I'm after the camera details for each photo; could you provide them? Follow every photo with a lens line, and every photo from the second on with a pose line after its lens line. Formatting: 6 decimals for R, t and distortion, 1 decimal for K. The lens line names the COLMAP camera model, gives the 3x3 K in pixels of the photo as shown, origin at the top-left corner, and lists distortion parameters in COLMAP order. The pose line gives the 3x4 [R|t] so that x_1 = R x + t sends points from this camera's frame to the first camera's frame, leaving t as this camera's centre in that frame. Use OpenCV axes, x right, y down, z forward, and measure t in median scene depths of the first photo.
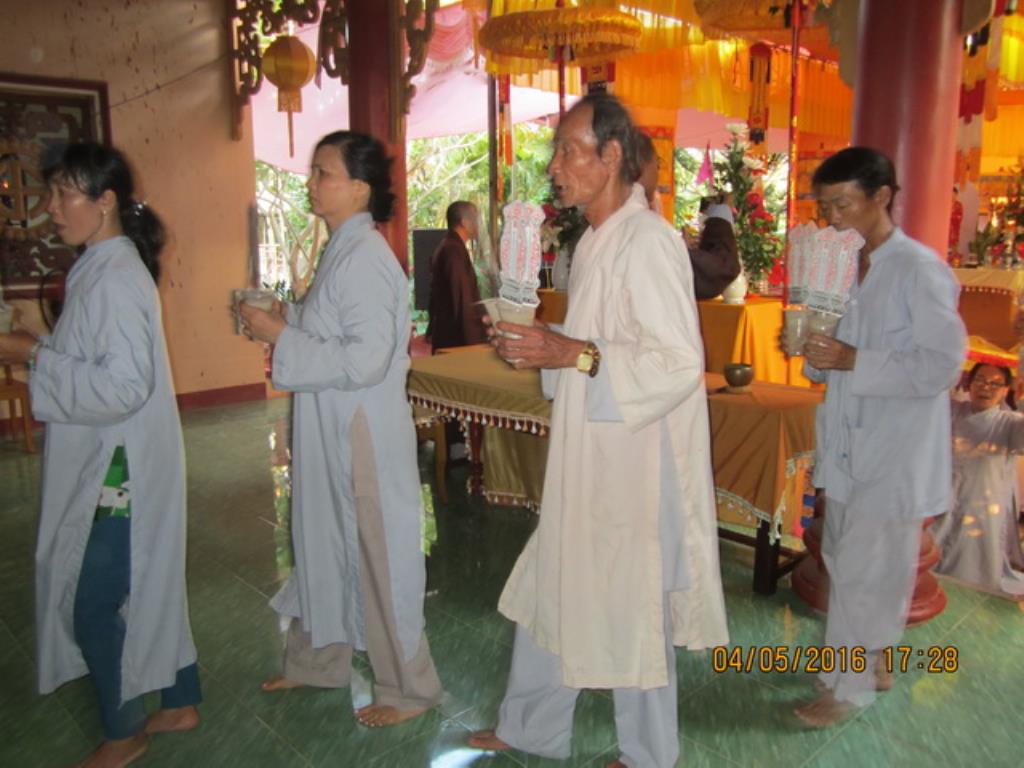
lens RADIAL K [[839.7, 0, 512.0], [0, 839.7, 384.0], [0, 0, 1]] dist [-0.067852, 0.012152]
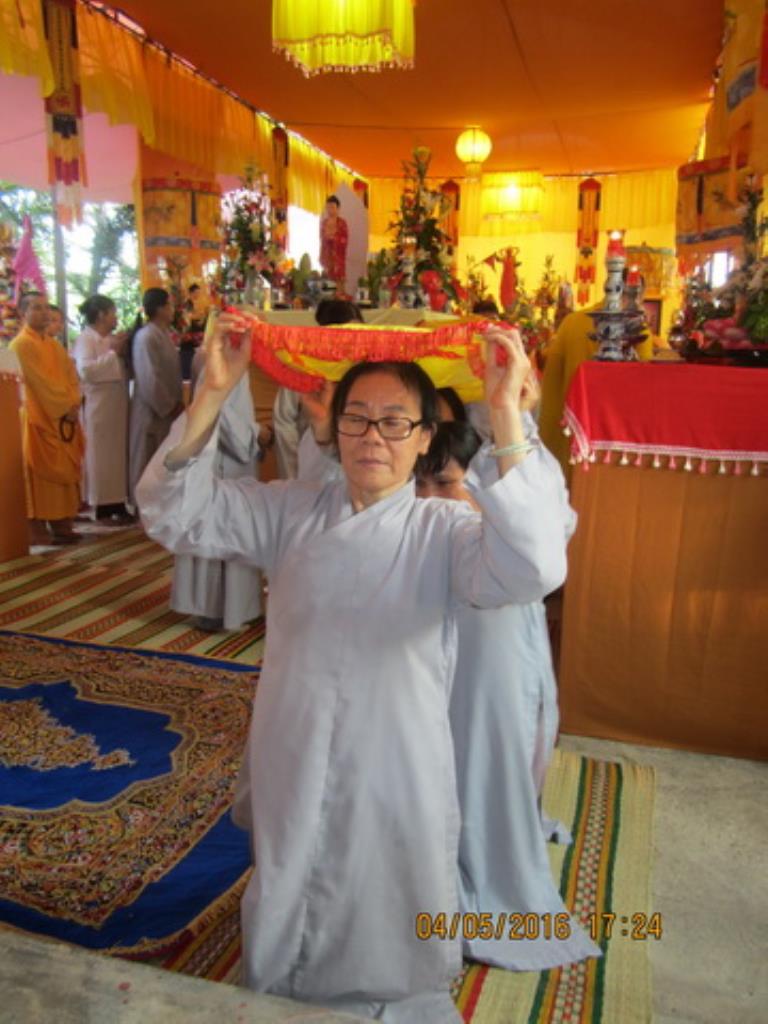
lens RADIAL K [[839.7, 0, 384.0], [0, 839.7, 512.0], [0, 0, 1]] dist [-0.067852, 0.012152]
pose [[0.873010, -0.083289, 0.480537, 0.214312], [0.077359, 0.996484, 0.032173, 0.012967], [-0.481527, 0.009086, 0.876384, 0.364072]]
